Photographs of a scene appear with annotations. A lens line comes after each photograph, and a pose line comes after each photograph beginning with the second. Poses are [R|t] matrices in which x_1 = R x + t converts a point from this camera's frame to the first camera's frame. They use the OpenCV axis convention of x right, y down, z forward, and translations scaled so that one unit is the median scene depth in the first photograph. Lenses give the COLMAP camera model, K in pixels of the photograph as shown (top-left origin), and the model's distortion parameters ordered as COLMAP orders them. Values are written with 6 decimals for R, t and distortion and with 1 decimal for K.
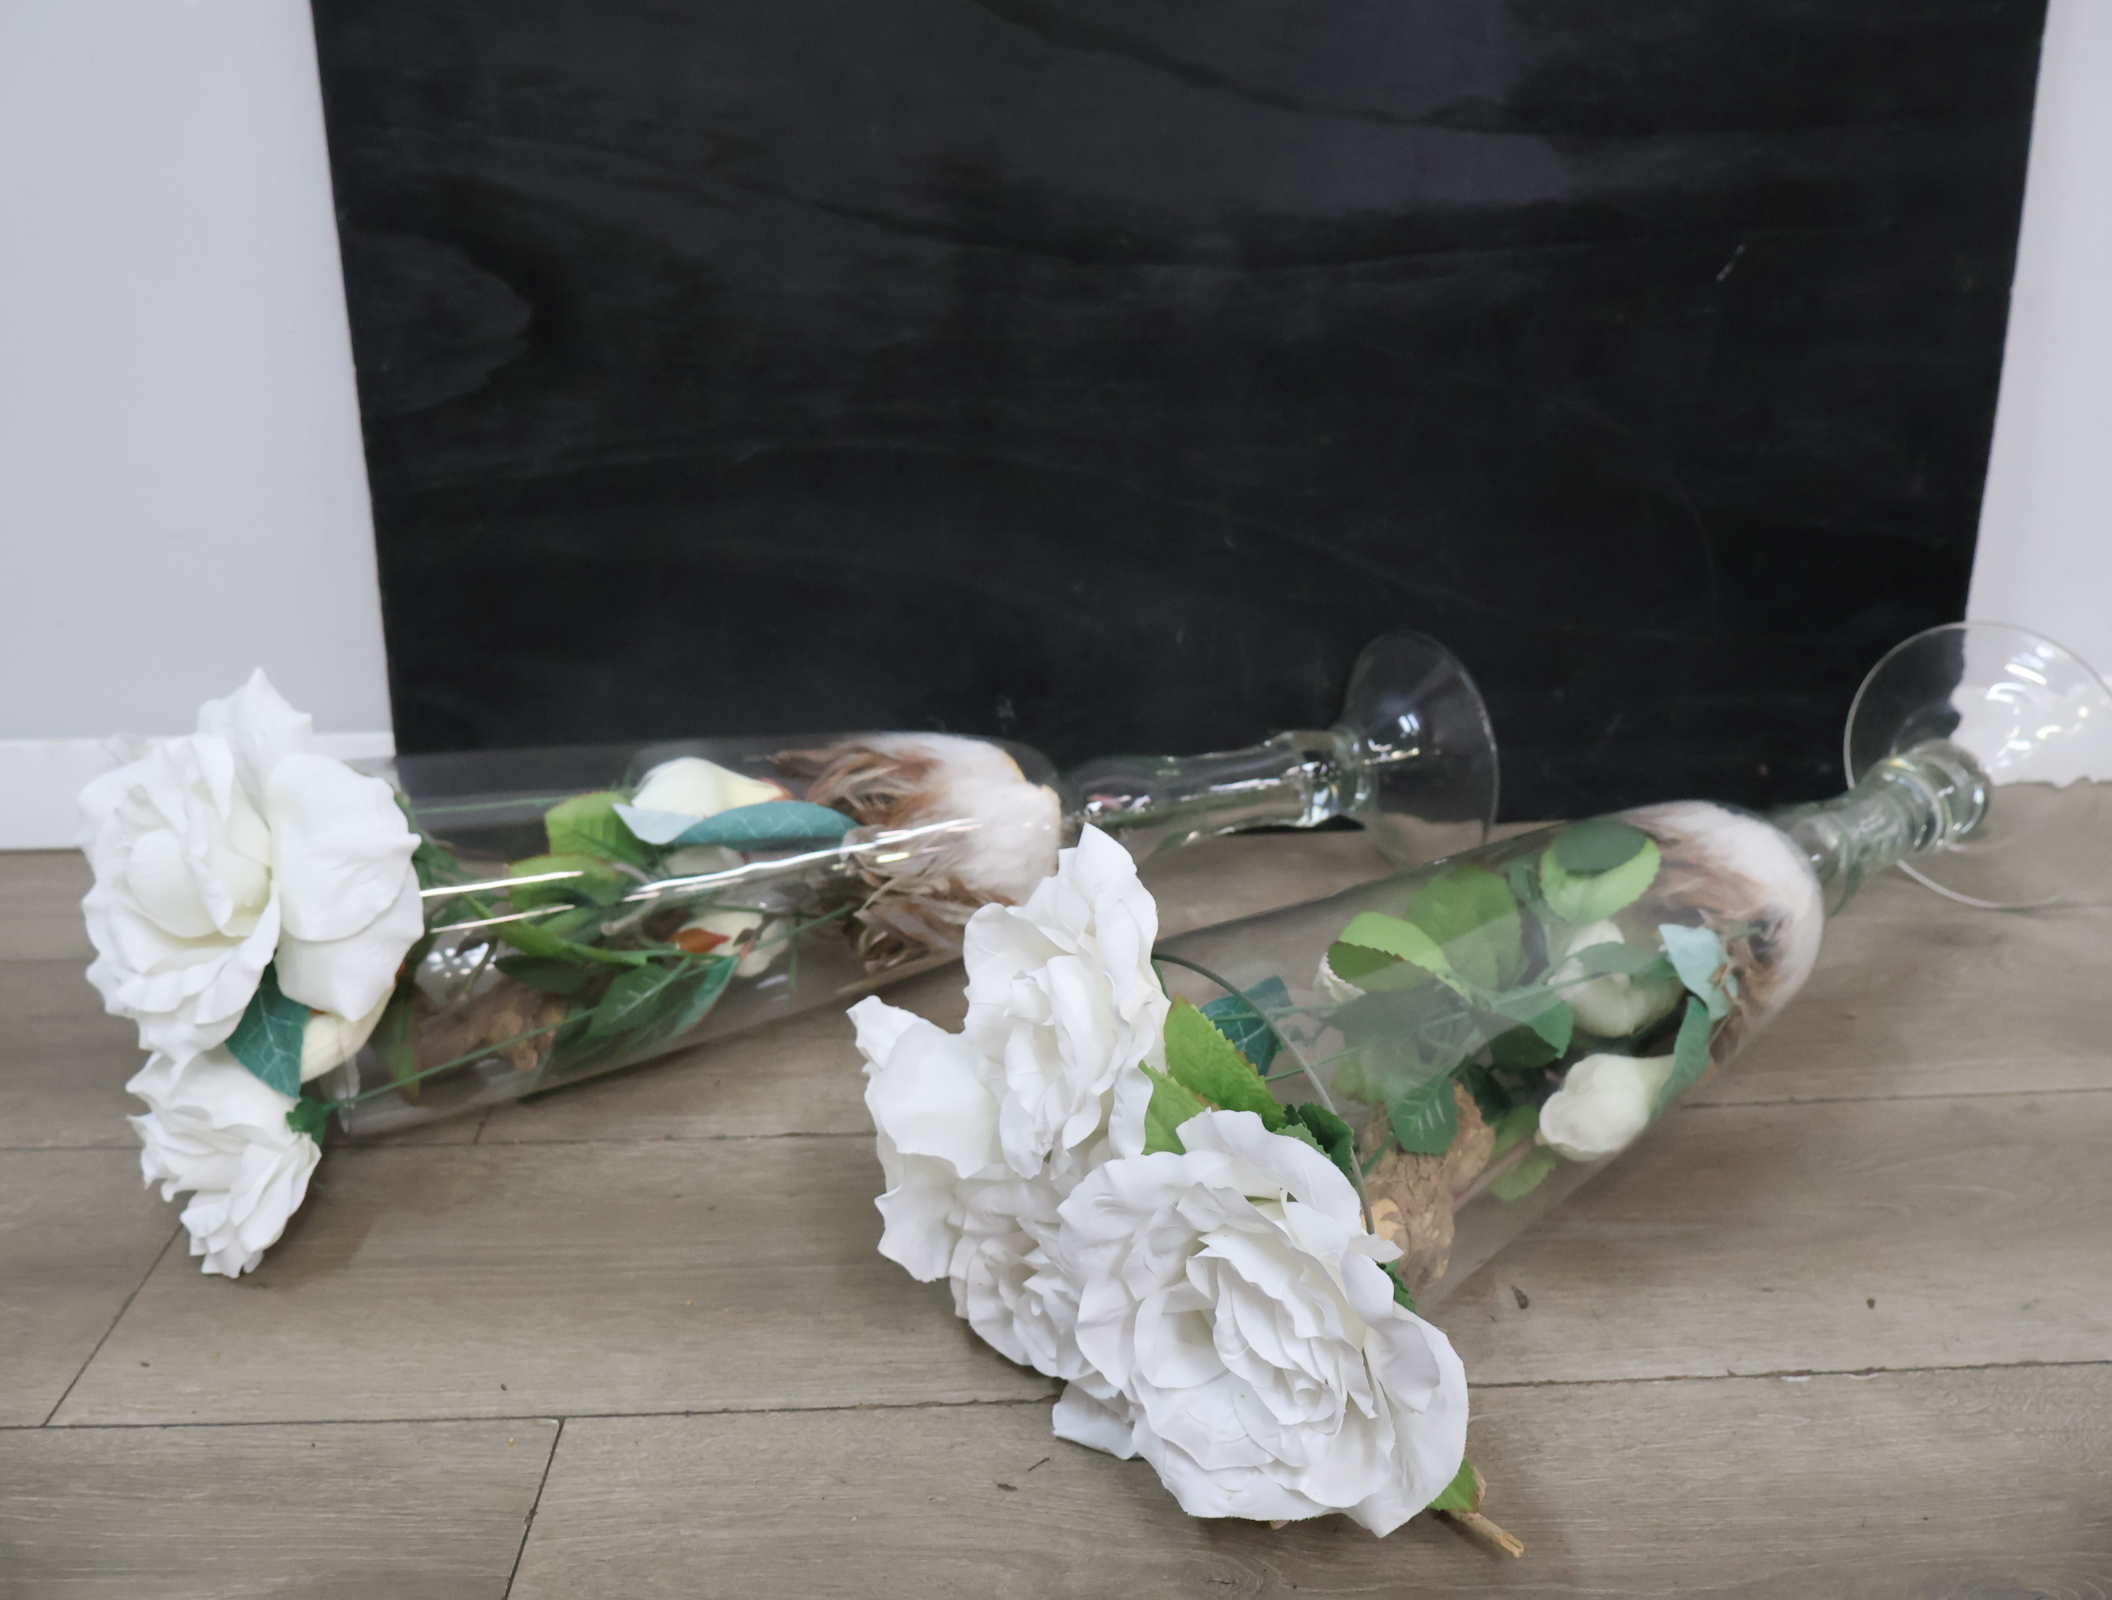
lens RADIAL K [[1995.3, 0, 1037.0], [0, 1995.3, 789.0], [0, 0, 1]] dist [-0.000214, 0.000000]
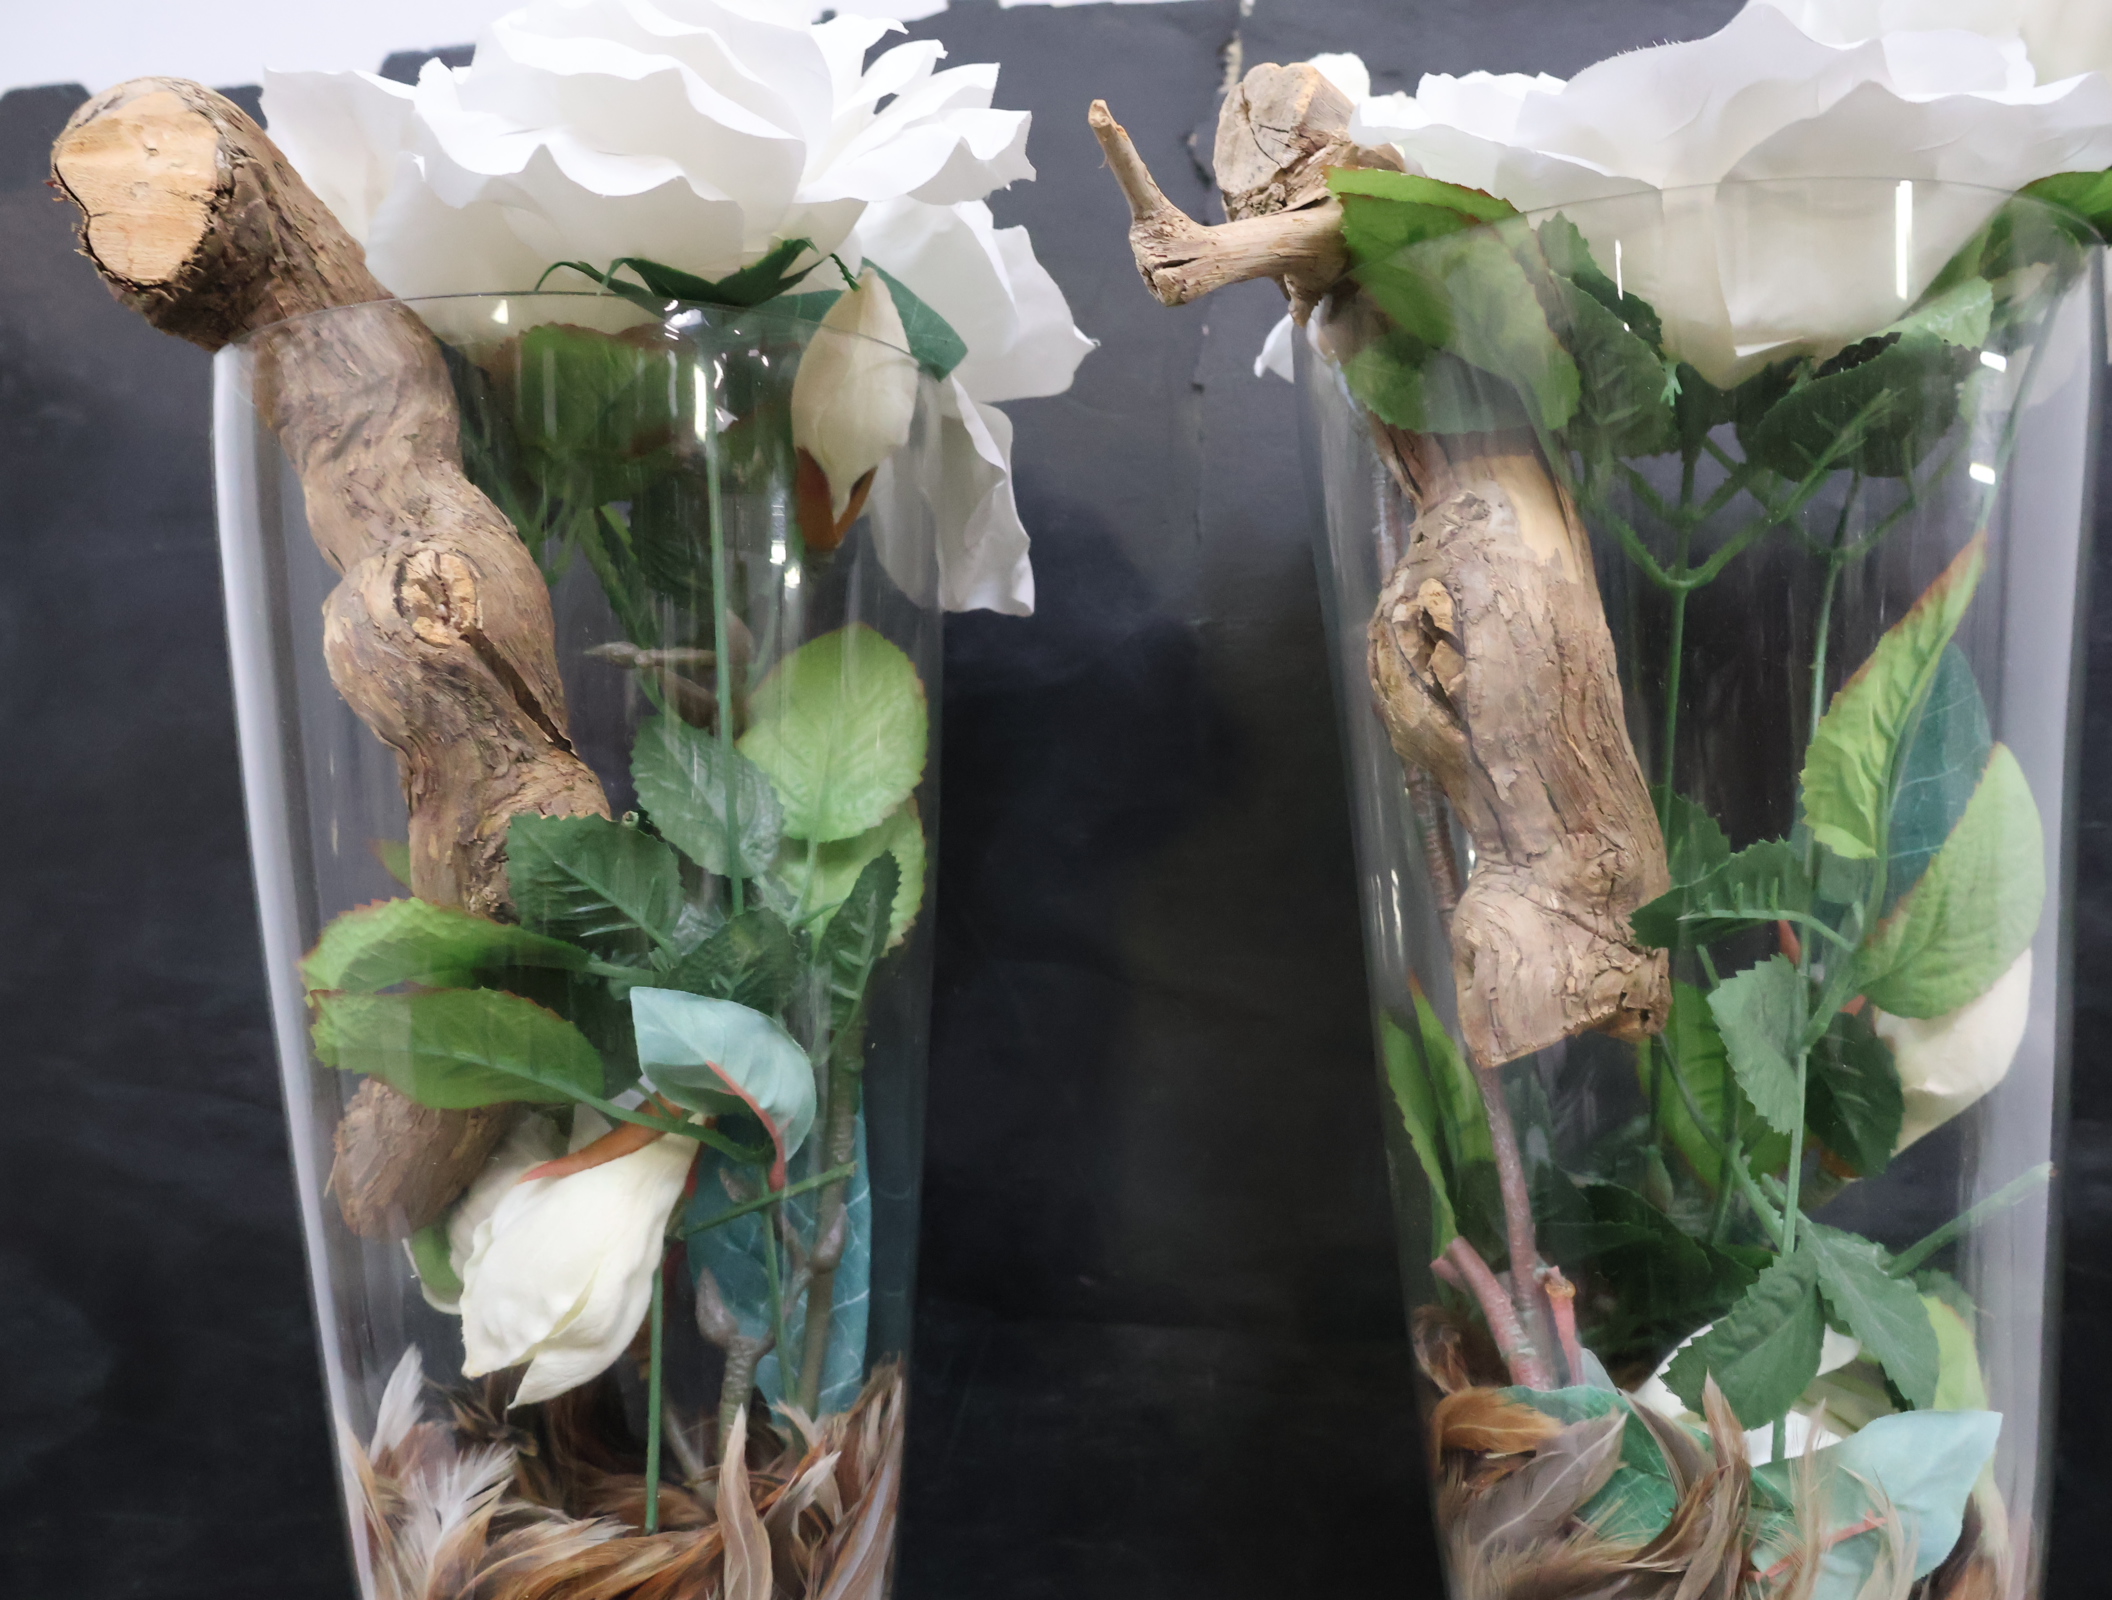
lens RADIAL K [[1995.3, 0, 1051.8], [0, 1995.3, 801.1], [0, 0, 1]] dist [-0.000214, 0.000000]
pose [[0.985119, -0.004129, -0.171822, 0.186722], [-0.065255, 0.915869, -0.396139, -0.250990], [0.159002, 0.401456, 0.901971, 0.626320]]
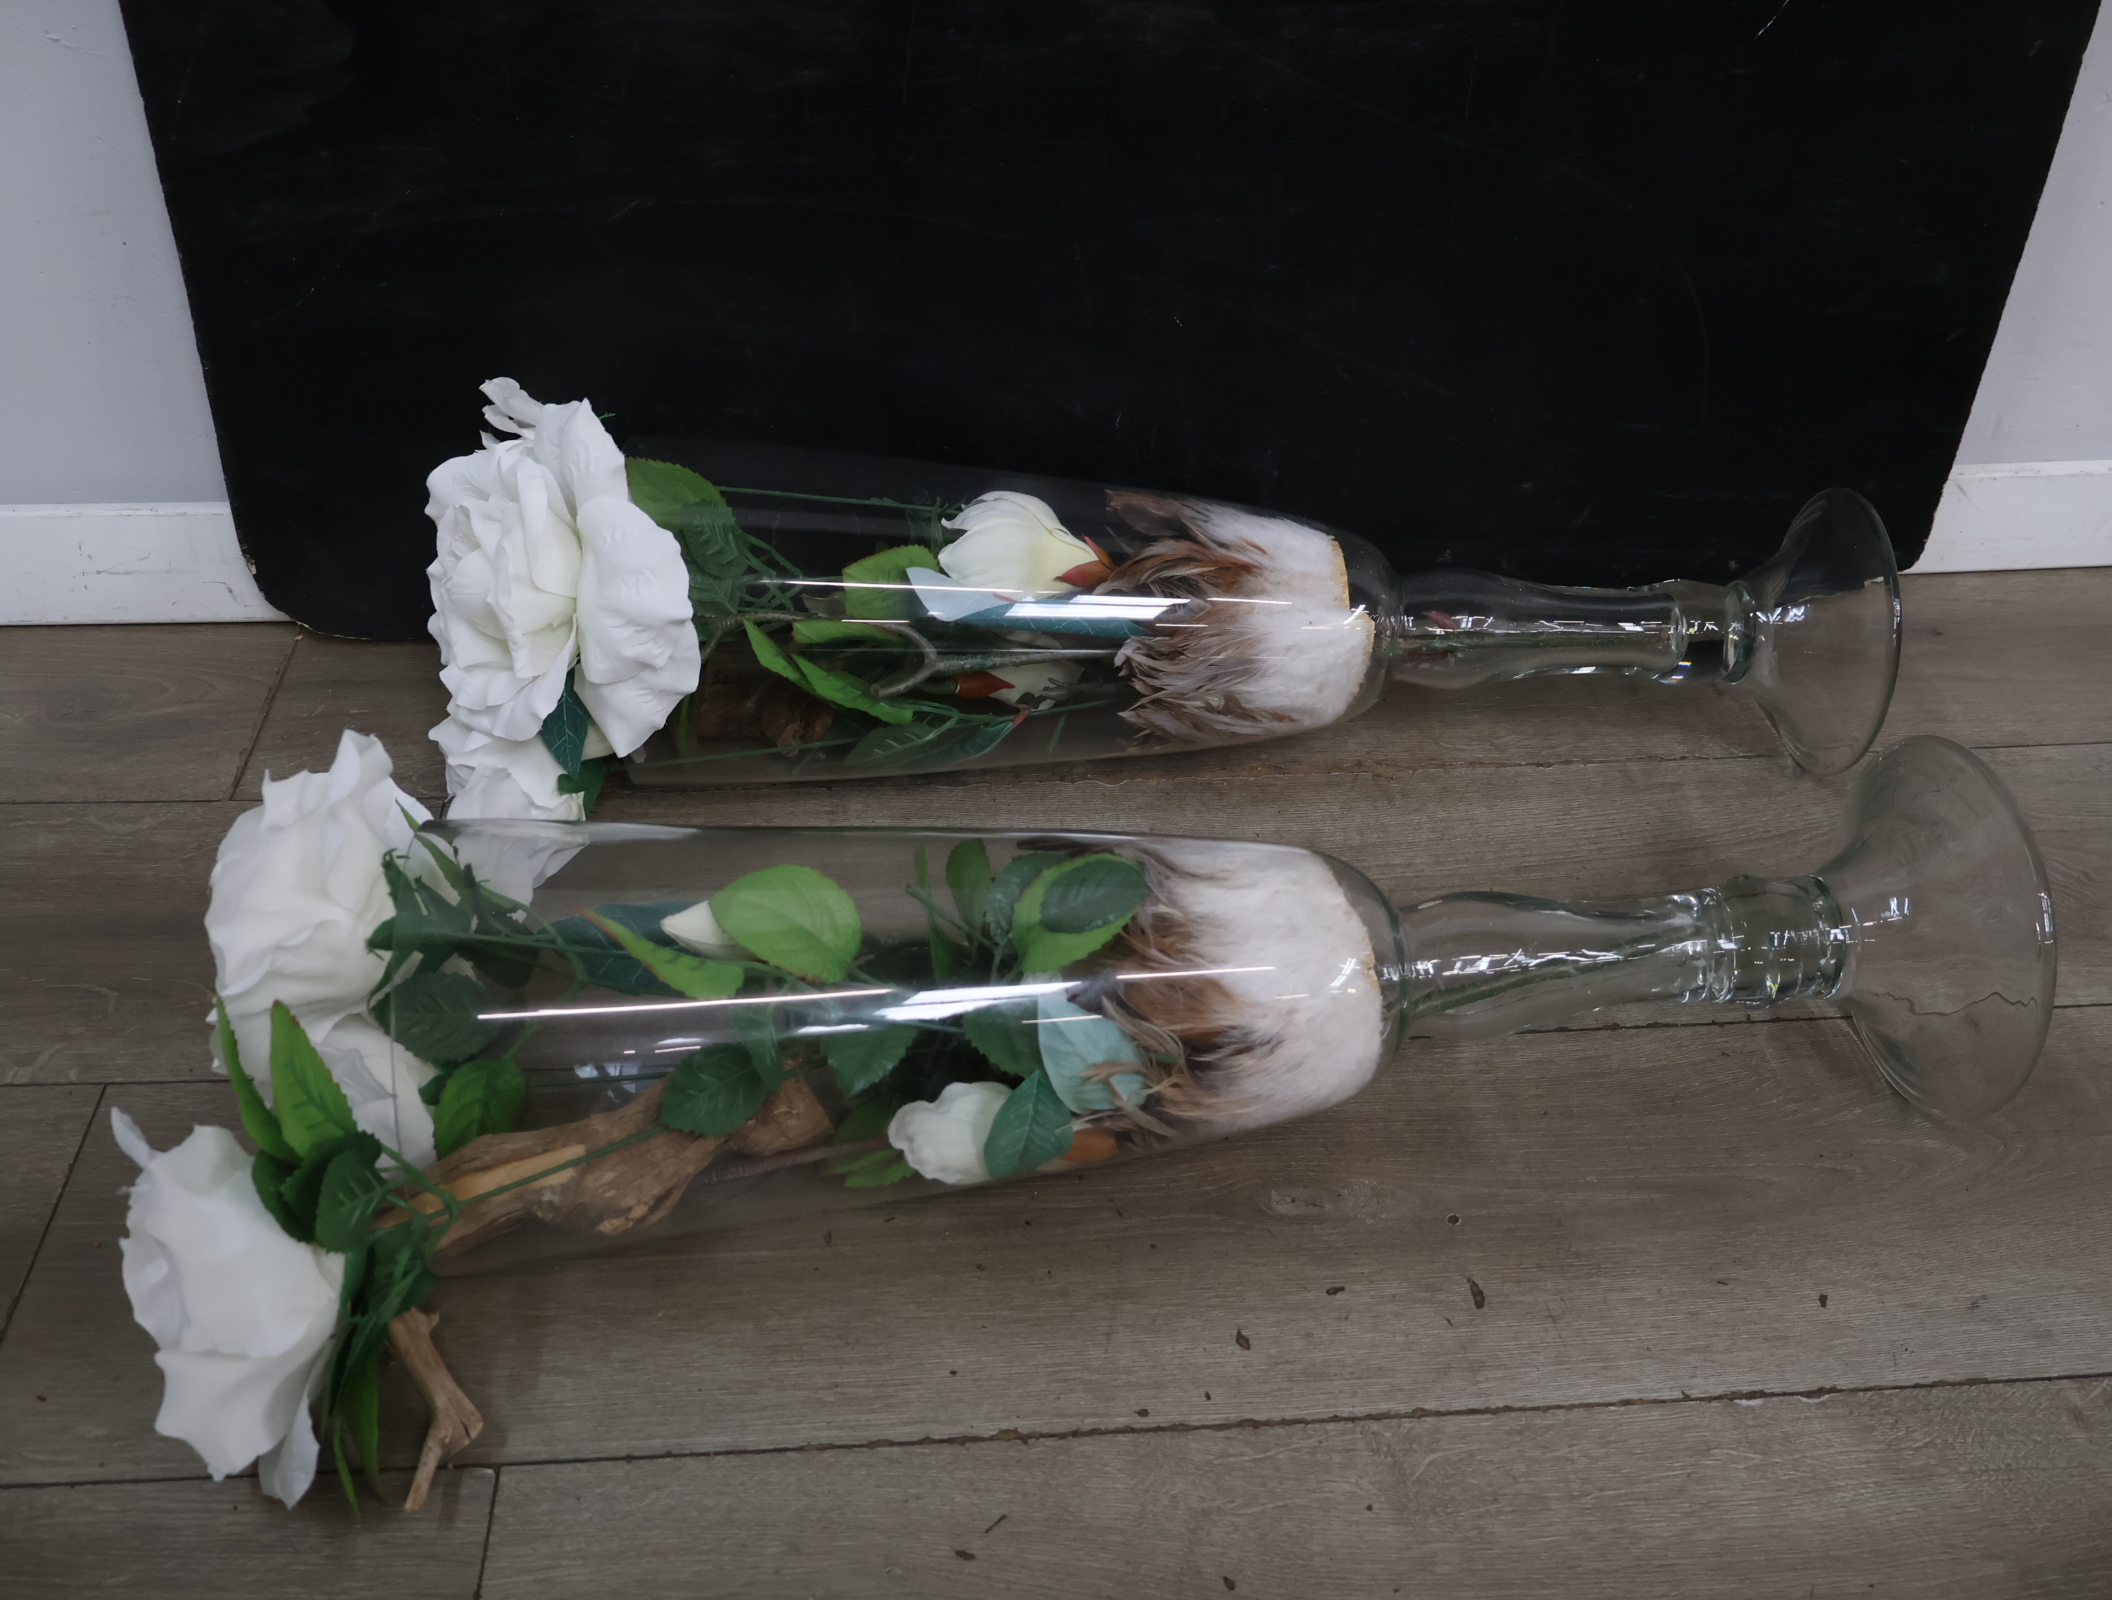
lens RADIAL K [[1995.3, 0, 1042.5], [0, 1995.3, 807.2], [0, 0, 1]] dist [-0.000214, 0.000000]
pose [[0.997352, -0.004658, 0.072574, -0.042036], [-0.016515, 0.957367, 0.288402, -0.258573], [-0.070824, -0.288837, 0.954755, 0.147179]]
